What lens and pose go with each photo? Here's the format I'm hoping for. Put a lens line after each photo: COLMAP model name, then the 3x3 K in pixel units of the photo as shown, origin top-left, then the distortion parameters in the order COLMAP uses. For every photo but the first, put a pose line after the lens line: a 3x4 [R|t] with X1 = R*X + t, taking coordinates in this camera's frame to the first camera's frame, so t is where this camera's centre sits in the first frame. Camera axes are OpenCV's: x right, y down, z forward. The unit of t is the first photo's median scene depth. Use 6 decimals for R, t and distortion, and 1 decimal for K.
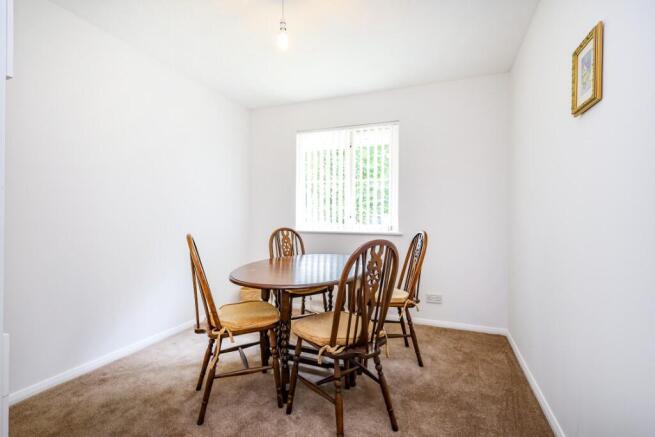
lens RADIAL K [[311.9, 0, 328.0], [0, 311.9, 218.9], [0, 0, 1]] dist [0.000972, 0.000252]
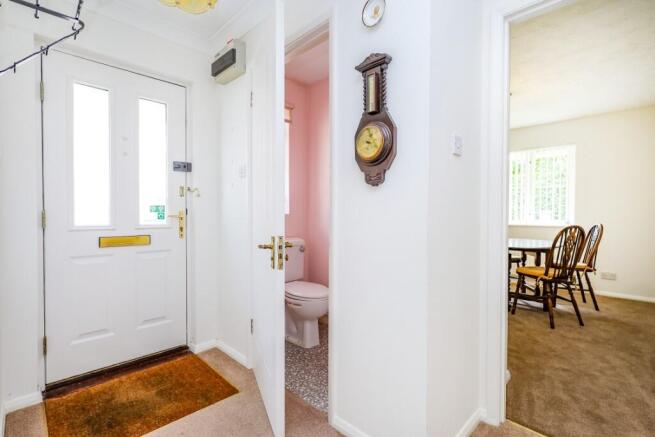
lens RADIAL K [[311.9, 0, 326.0], [0, 311.9, 217.7], [0, 0, 1]] dist [0.000972, 0.000252]
pose [[0.914600, 0.000391, -0.404359, -0.308234], [0.002676, 0.999972, 0.007018, -0.004481], [0.404351, -0.007500, 0.914573, -0.960507]]
